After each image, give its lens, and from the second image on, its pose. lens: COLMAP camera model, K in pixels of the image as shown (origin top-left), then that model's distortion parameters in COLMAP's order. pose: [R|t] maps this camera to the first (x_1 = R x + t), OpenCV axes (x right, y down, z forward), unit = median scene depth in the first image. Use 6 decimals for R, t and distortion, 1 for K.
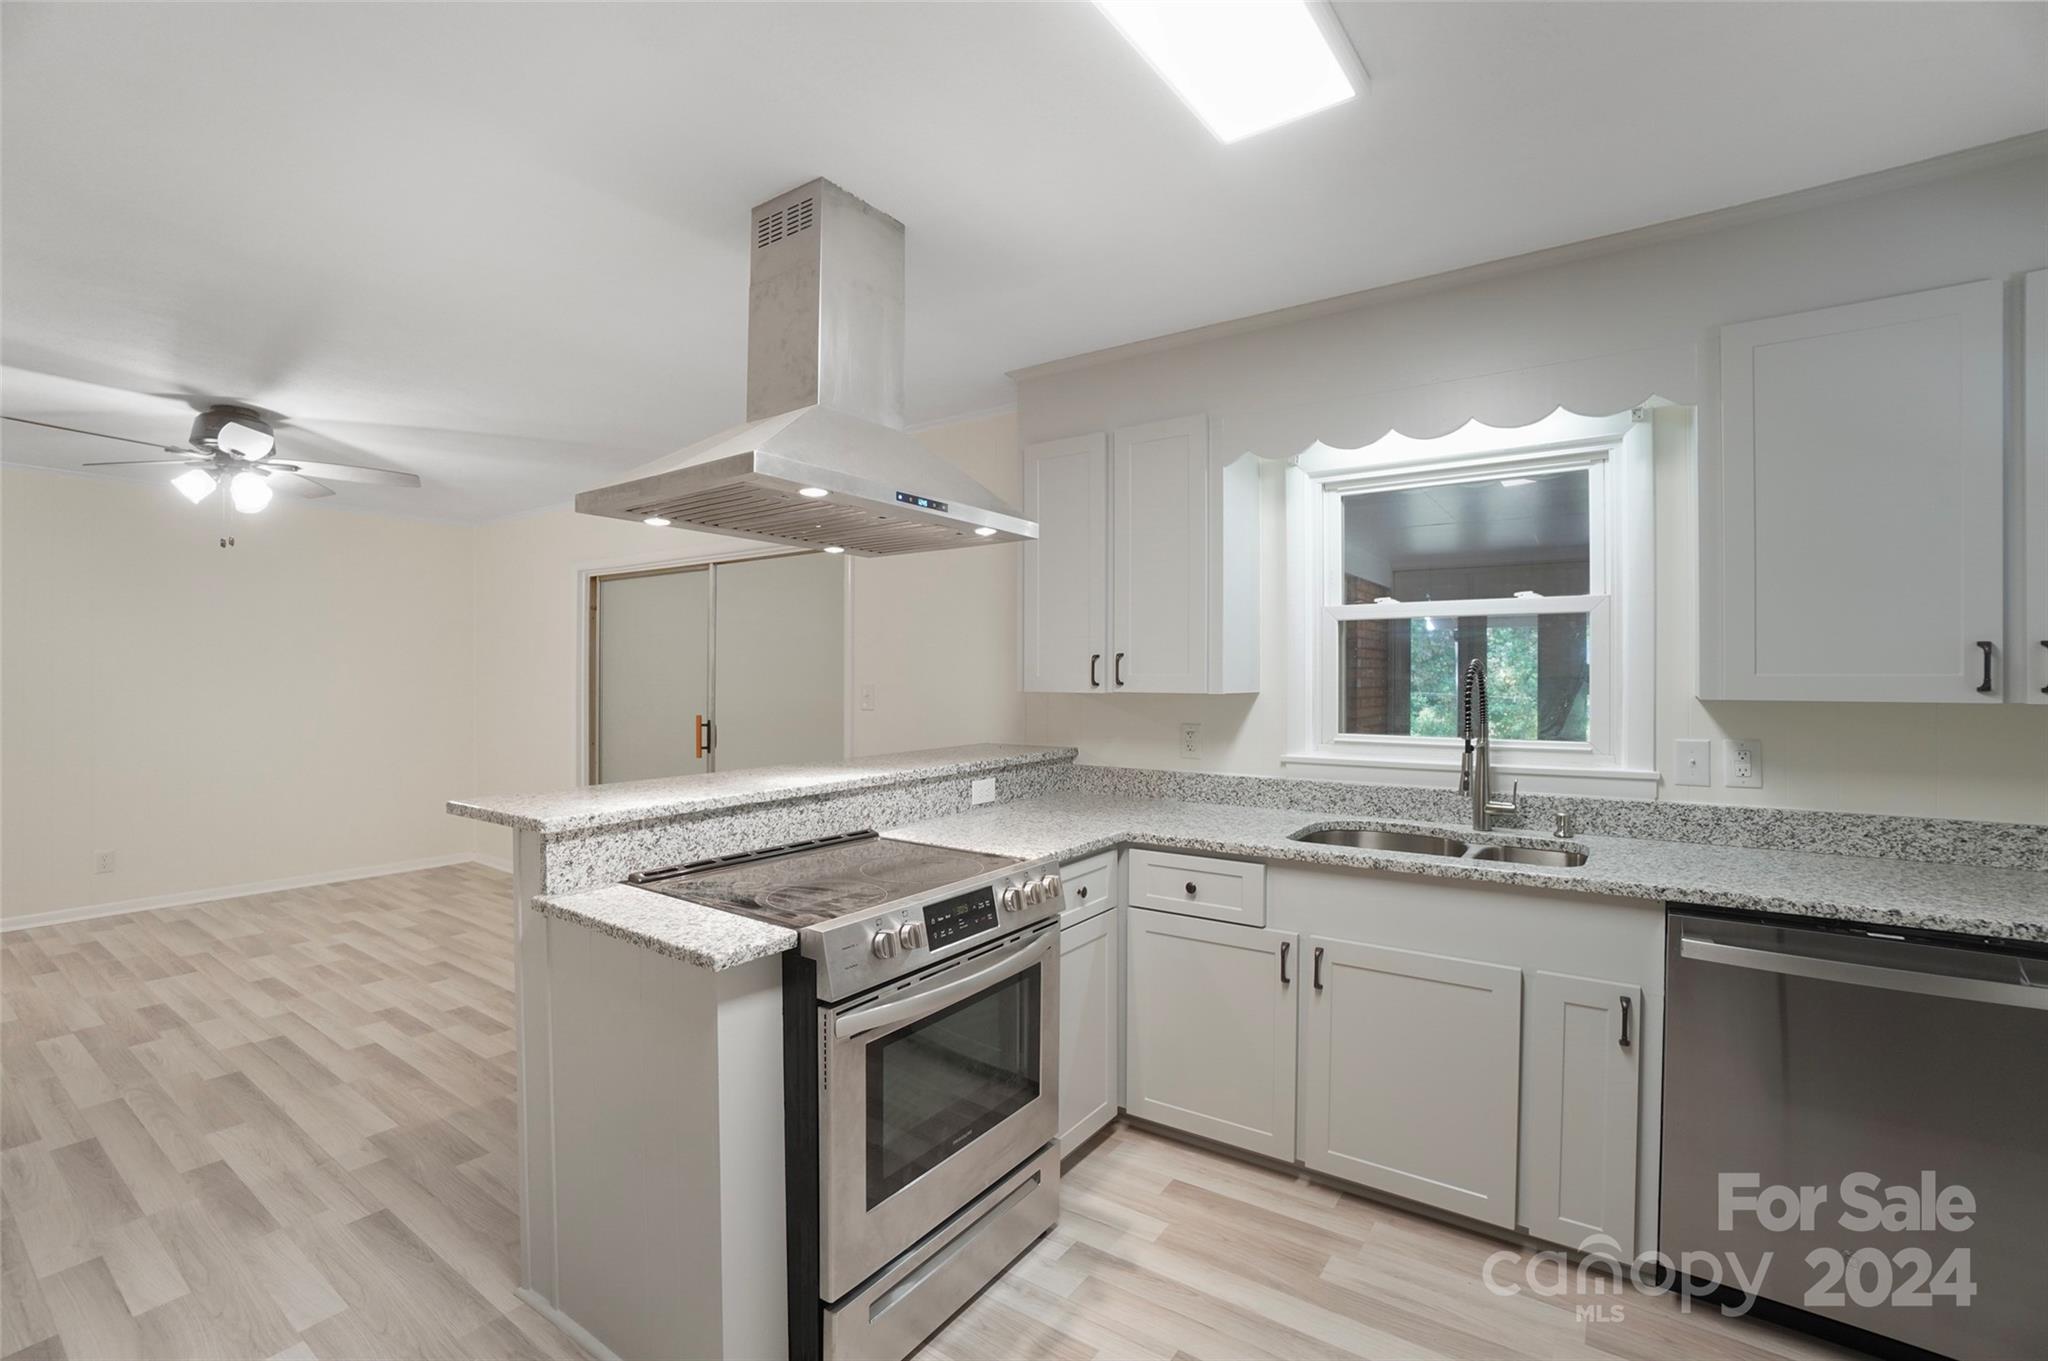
lens RADIAL K [[909.6, 0, 1029.5], [0, 909.6, 671.5], [0, 0, 1]] dist [-0.057776, 0.018327]
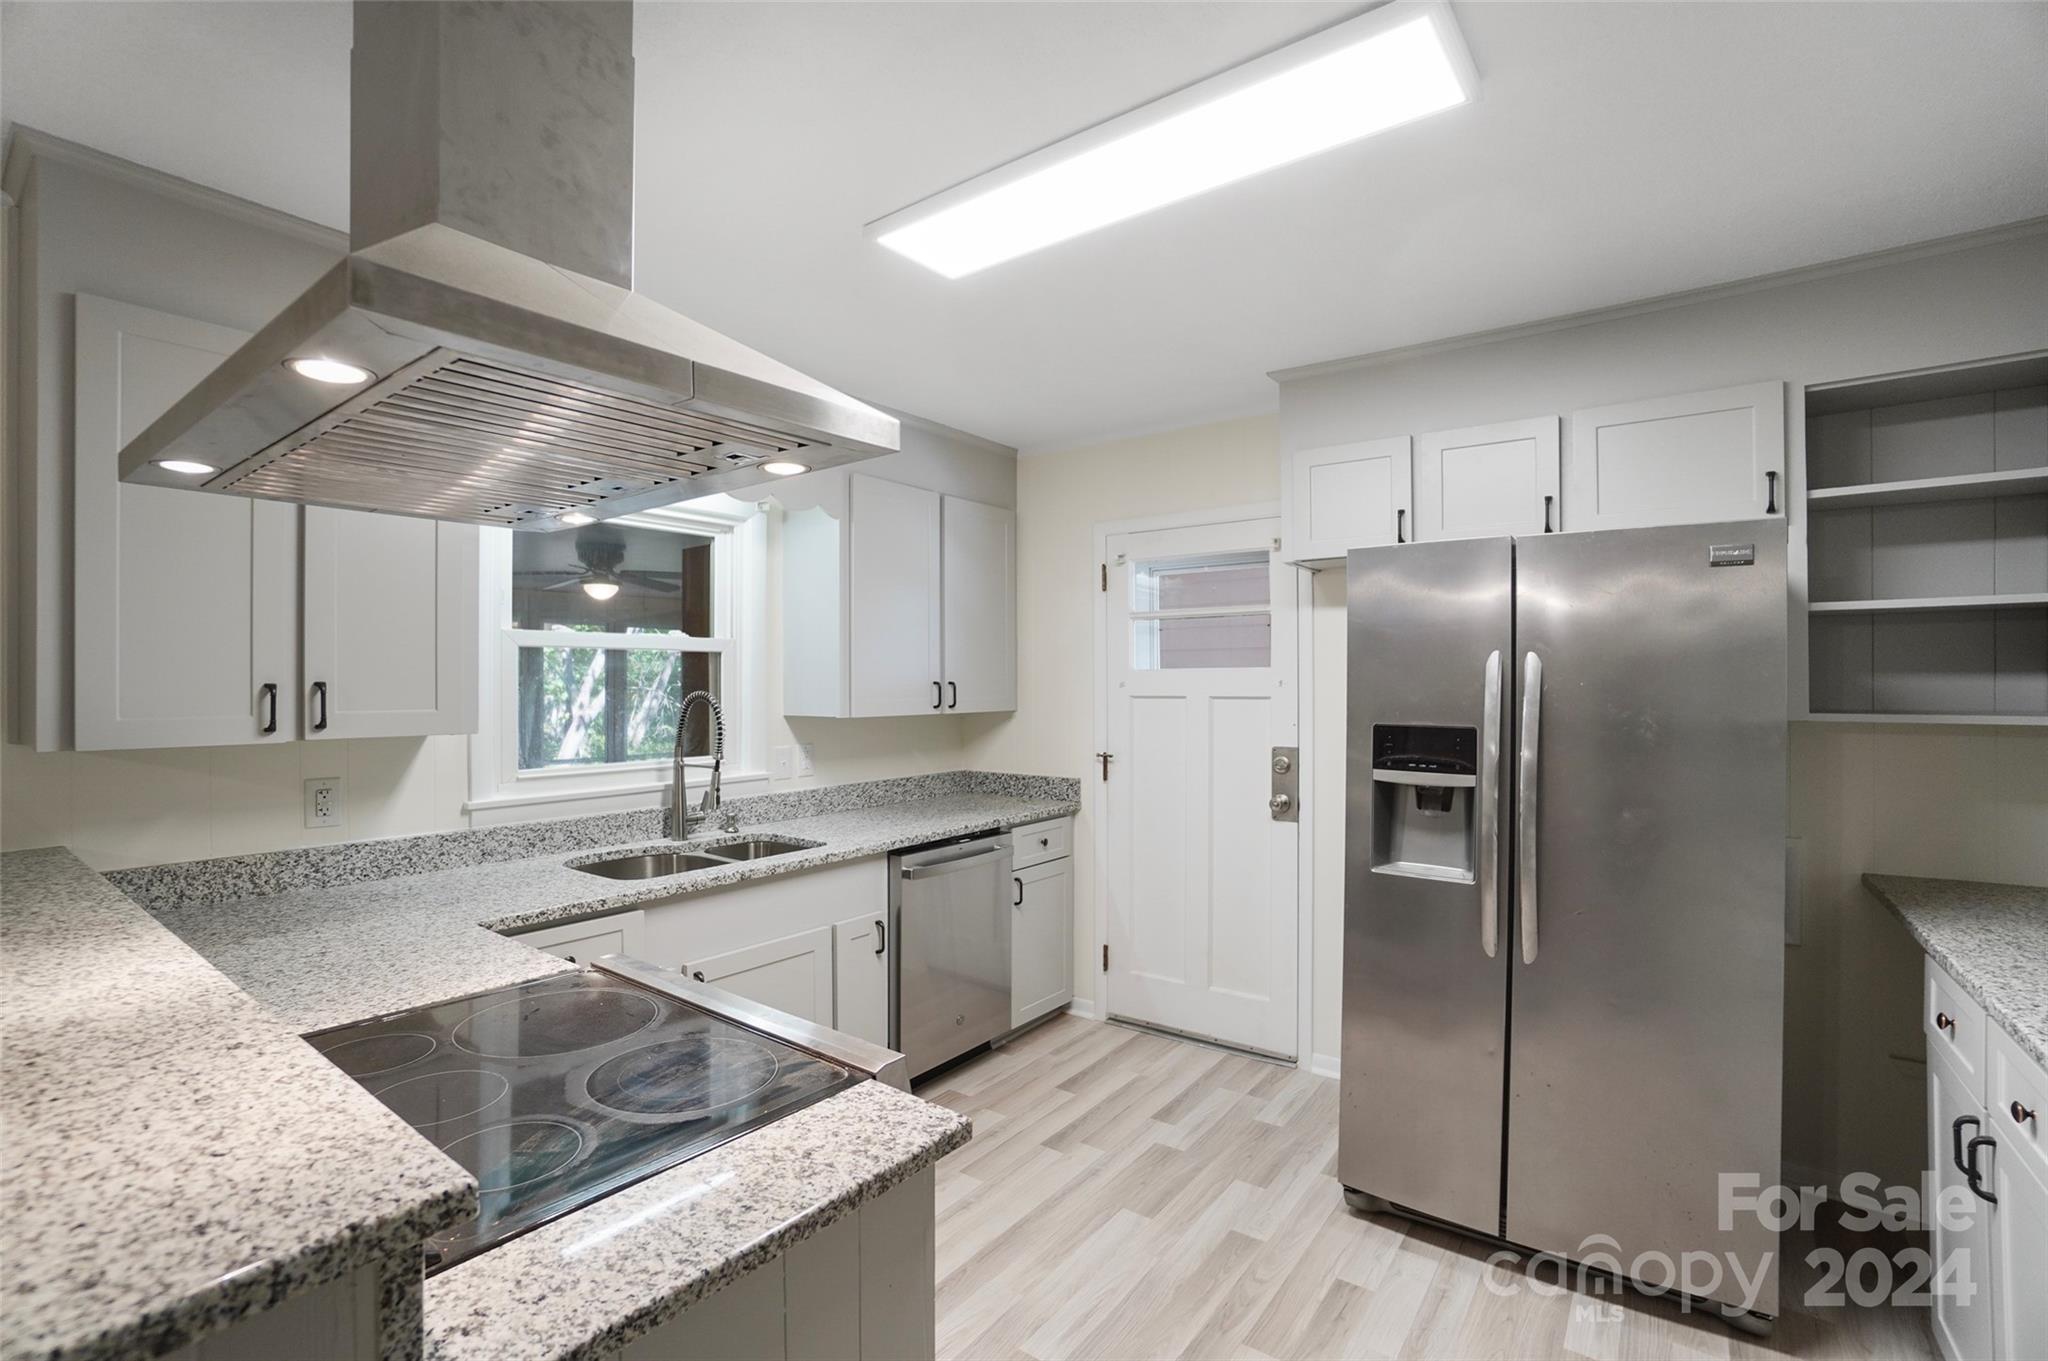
lens RADIAL K [[909.6, 0, 1005.9], [0, 909.6, 685.3], [0, 0, 1]] dist [-0.057776, 0.018327]
pose [[0.036636, -0.002675, 0.999325, -0.598439], [0.000229, 0.999996, 0.002668, -0.021154], [-0.999329, 0.000131, 0.036637, 0.524202]]
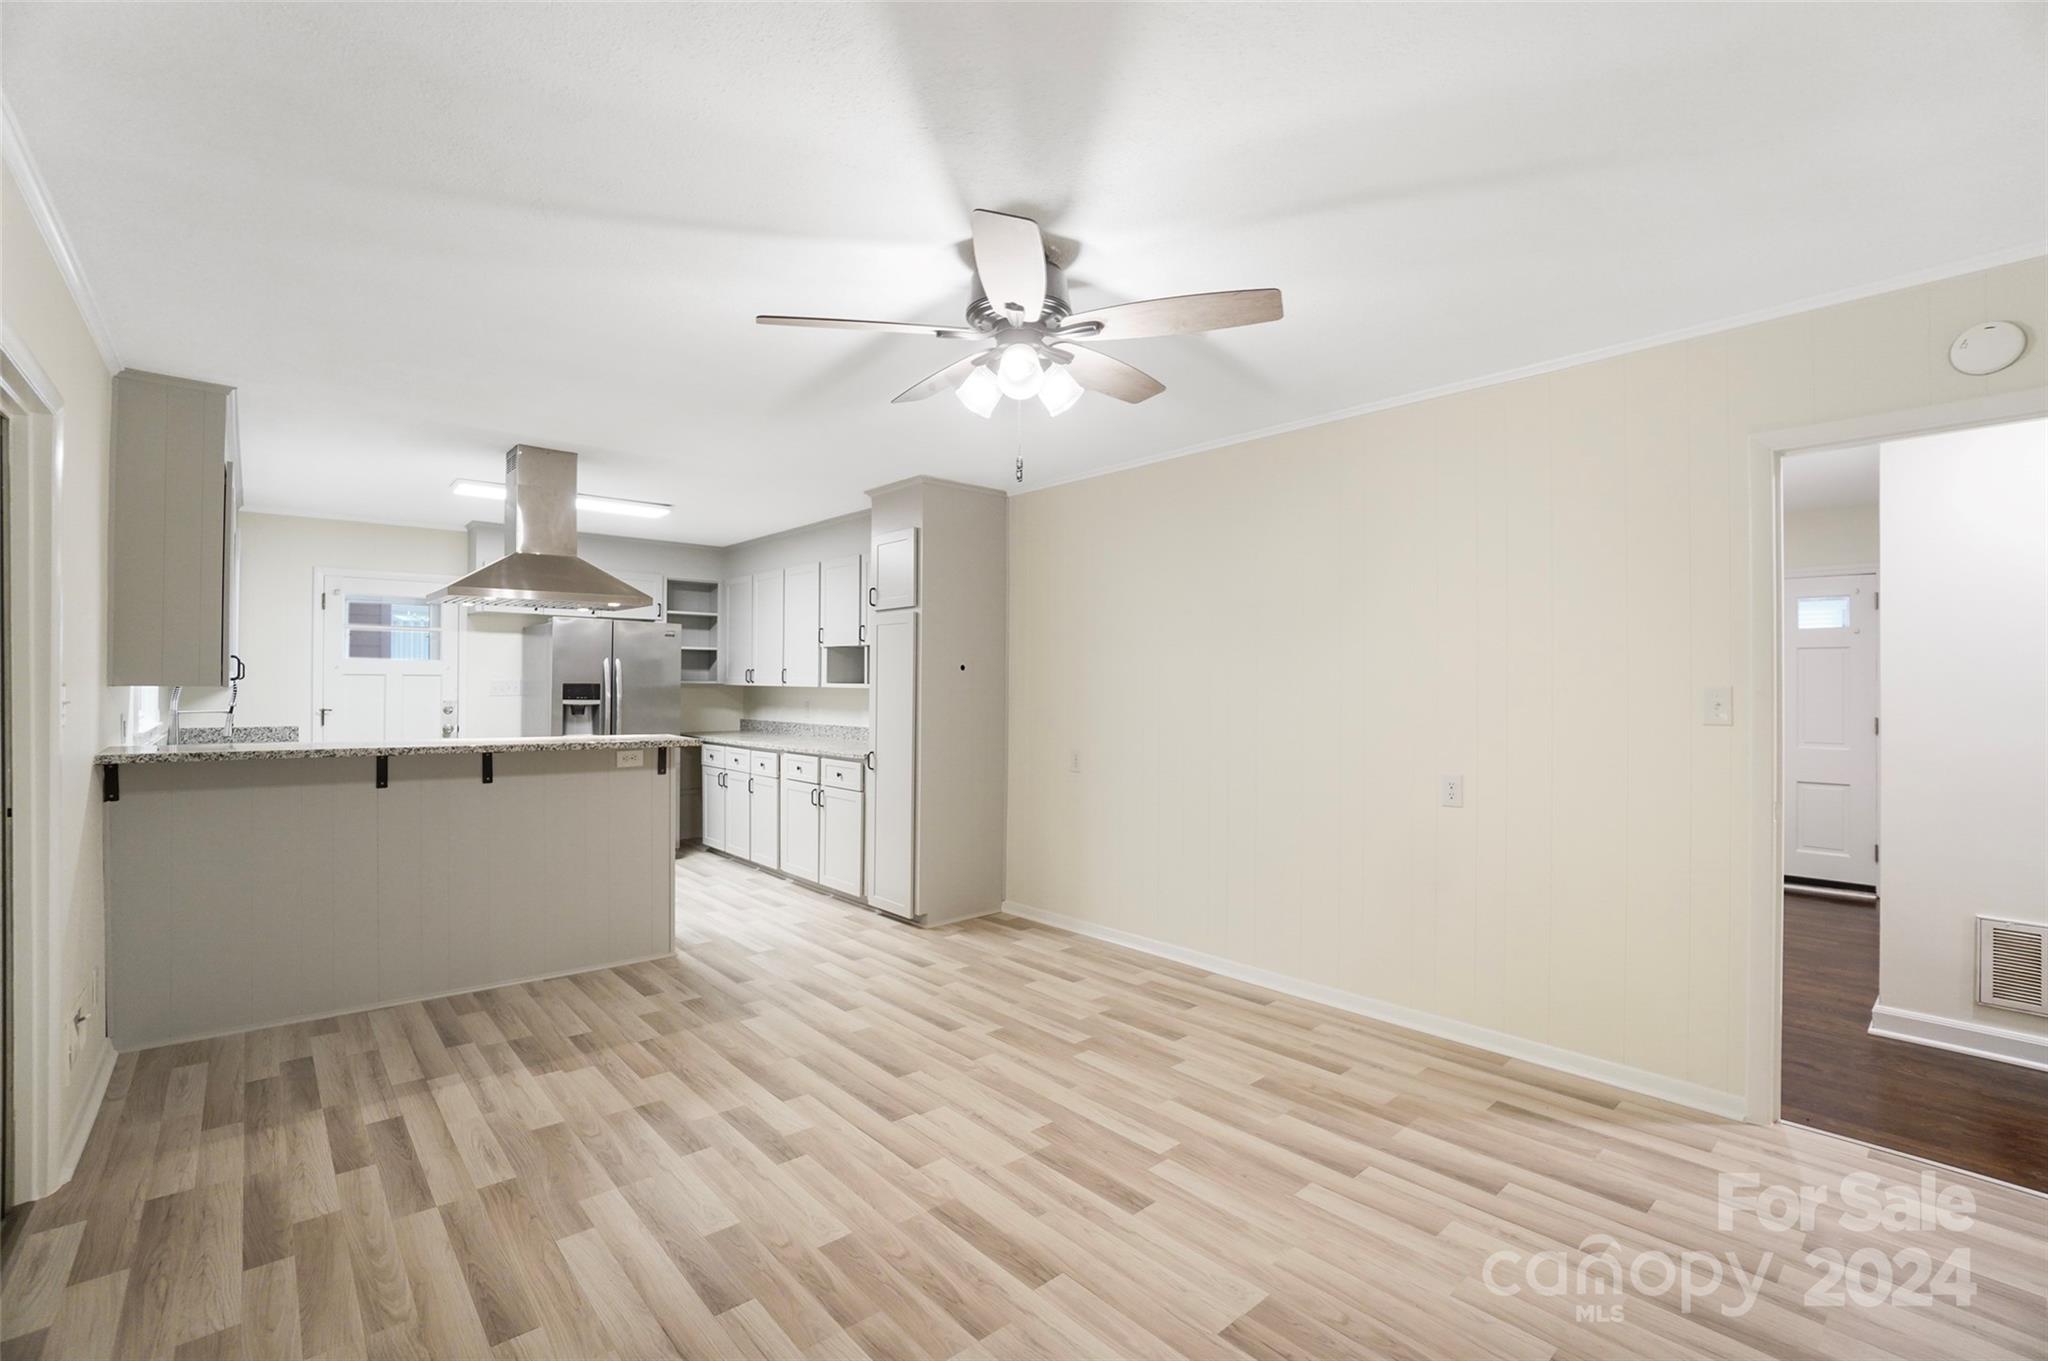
lens RADIAL K [[909.6, 0, 1027.7], [0, 909.6, 677.2], [0, 0, 1]] dist [-0.057776, 0.018327]
pose [[-0.973436, -0.005884, 0.228884, -1.413301], [-0.008279, 0.999921, -0.009506, 0.014515], [-0.228810, -0.011149, -0.973407, 2.169377]]
